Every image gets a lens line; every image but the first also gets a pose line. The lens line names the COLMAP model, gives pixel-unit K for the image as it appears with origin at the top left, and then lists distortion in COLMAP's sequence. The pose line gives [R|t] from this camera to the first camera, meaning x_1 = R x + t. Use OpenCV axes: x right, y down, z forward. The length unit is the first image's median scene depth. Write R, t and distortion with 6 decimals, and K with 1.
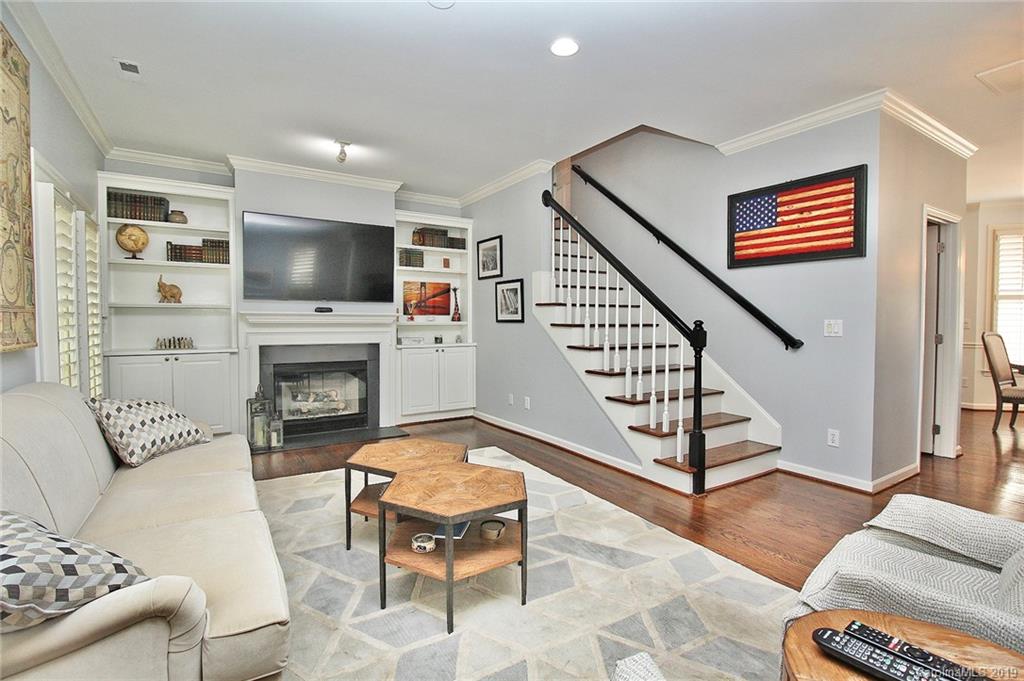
lens RADIAL K [[478.4, 0, 520.6], [0, 478.4, 335.3], [0, 0, 1]] dist [-0.002868, -0.008705]
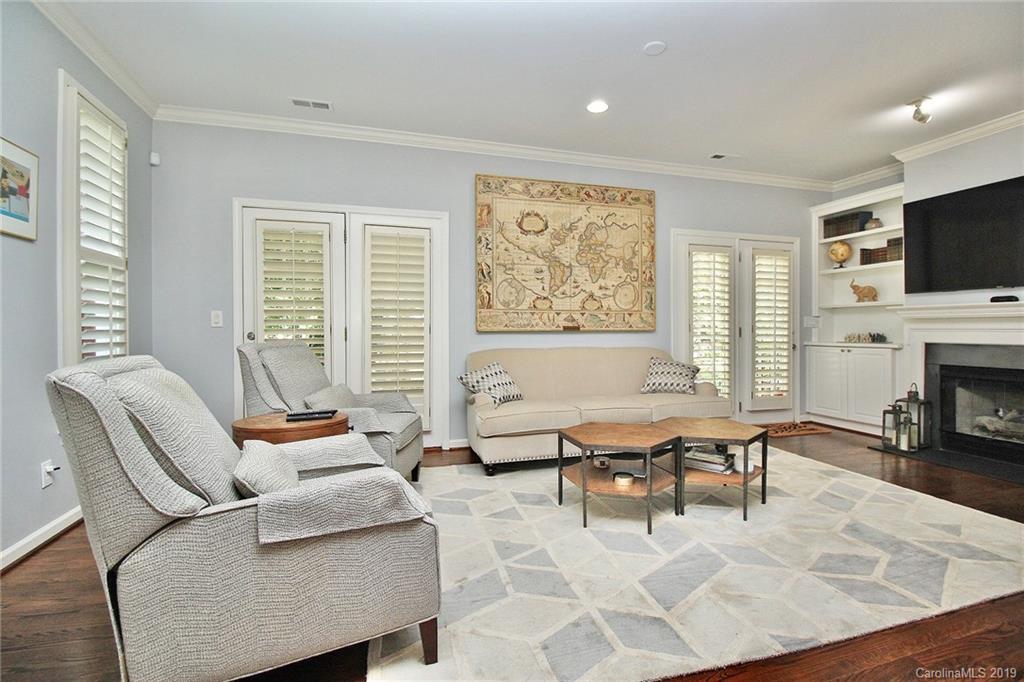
lens RADIAL K [[478.4, 0, 517.5], [0, 478.4, 335.2], [0, 0, 1]] dist [-0.002868, -0.008705]
pose [[-0.267227, 0.010294, -0.963579, 0.567592], [-0.027259, 0.999462, 0.018237, 0.011814], [0.963248, 0.031139, -0.266803, 0.507090]]
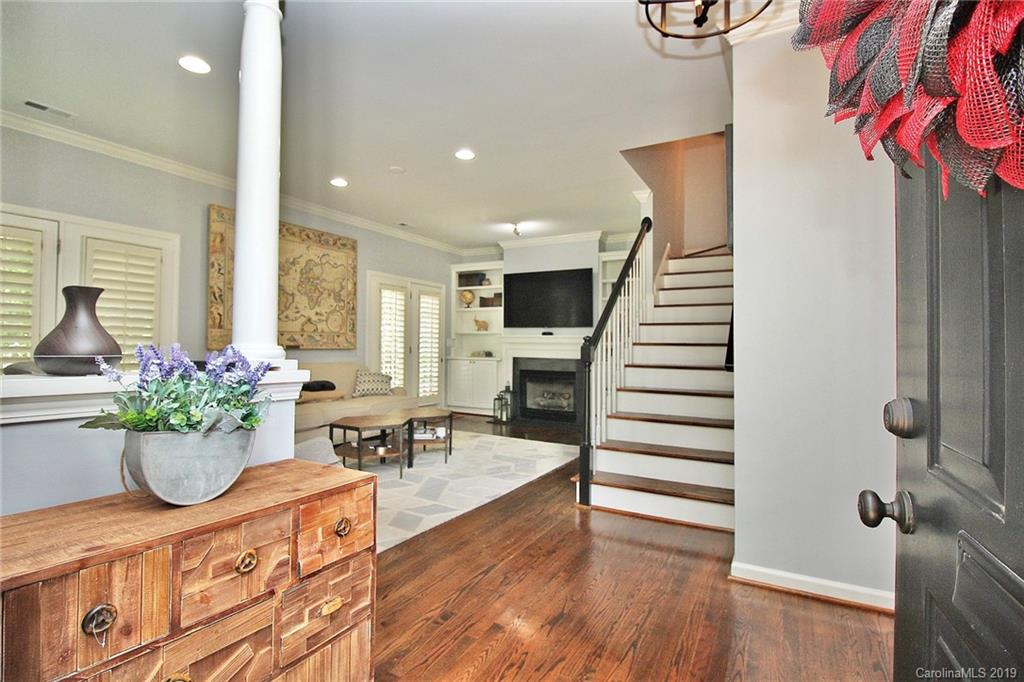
lens RADIAL K [[478.4, 0, 520.5], [0, 478.4, 339.5], [0, 0, 1]] dist [-0.002868, -0.008705]
pose [[0.481078, -0.007237, -0.876648, 0.874882], [-0.035883, 0.998965, -0.027938, 0.007214], [0.875943, 0.044898, 0.480321, 0.276203]]
